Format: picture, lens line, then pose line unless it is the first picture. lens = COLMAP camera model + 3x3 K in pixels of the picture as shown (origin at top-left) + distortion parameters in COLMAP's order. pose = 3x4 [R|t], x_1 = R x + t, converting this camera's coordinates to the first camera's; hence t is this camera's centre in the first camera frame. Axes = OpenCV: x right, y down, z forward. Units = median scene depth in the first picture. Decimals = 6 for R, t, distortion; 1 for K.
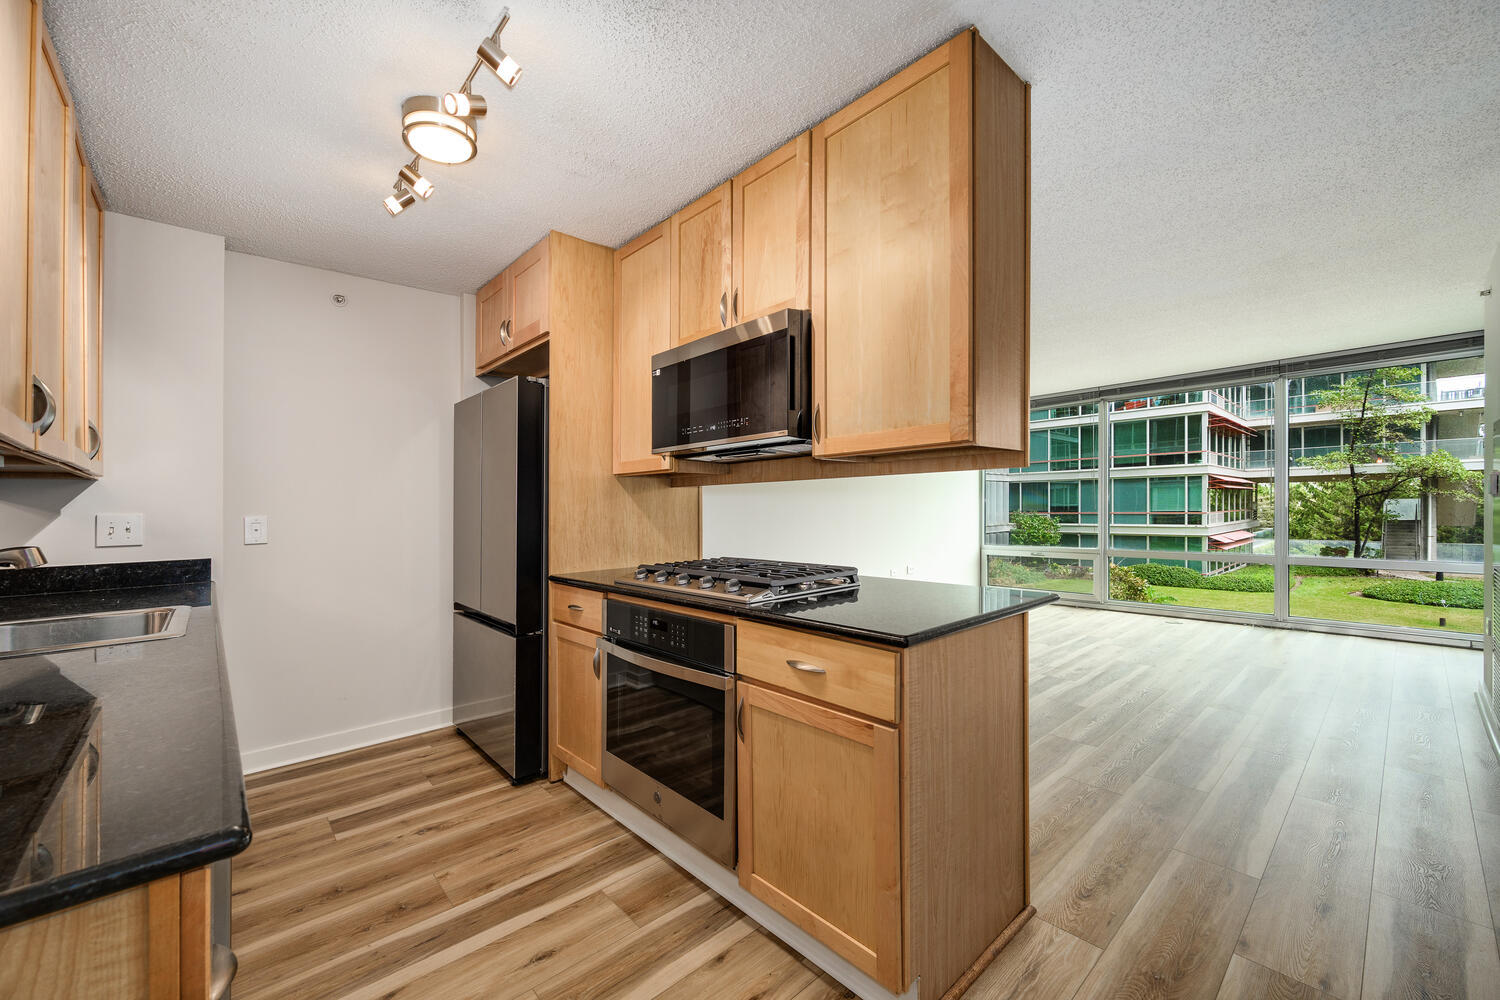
lens RADIAL K [[633.2, 0, 665.6], [0, 633.2, 519.4], [0, 0, 1]] dist [0.000926, 0.000129]
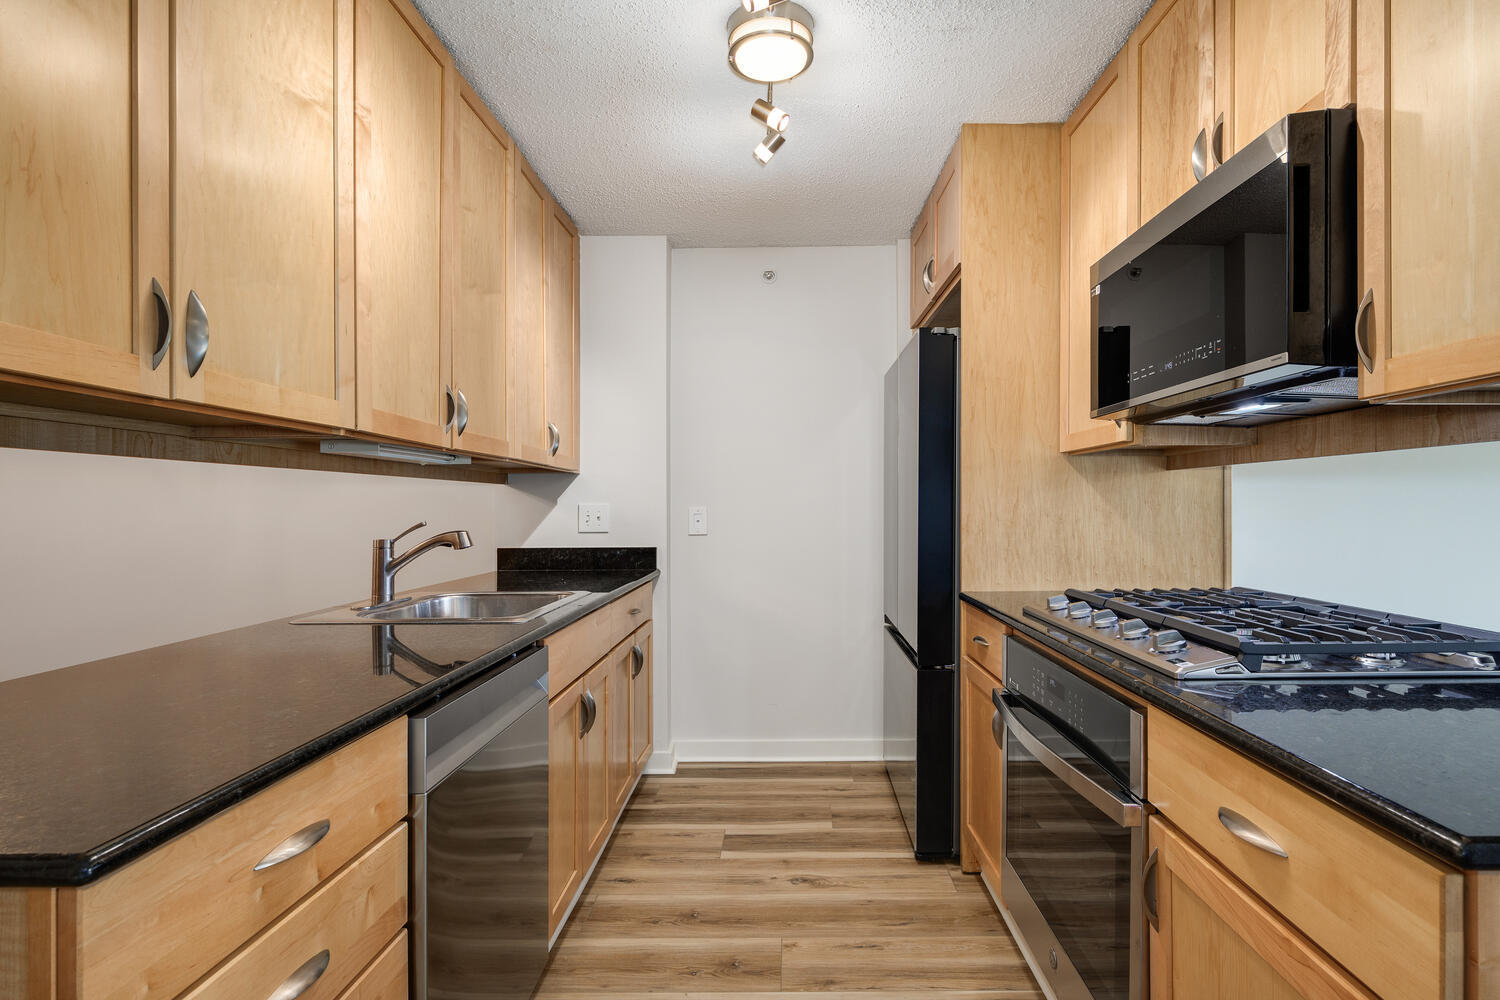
lens RADIAL K [[720.4, 0, 742.9], [0, 720.4, 507.2], [0, 0, 1]] dist [-0.001659, -0.000212]
pose [[0.767625, 0.012819, -0.640771, 0.170133], [-0.018061, 0.999836, -0.001635, -0.005037], [0.640644, 0.012828, 0.767731, 0.202158]]
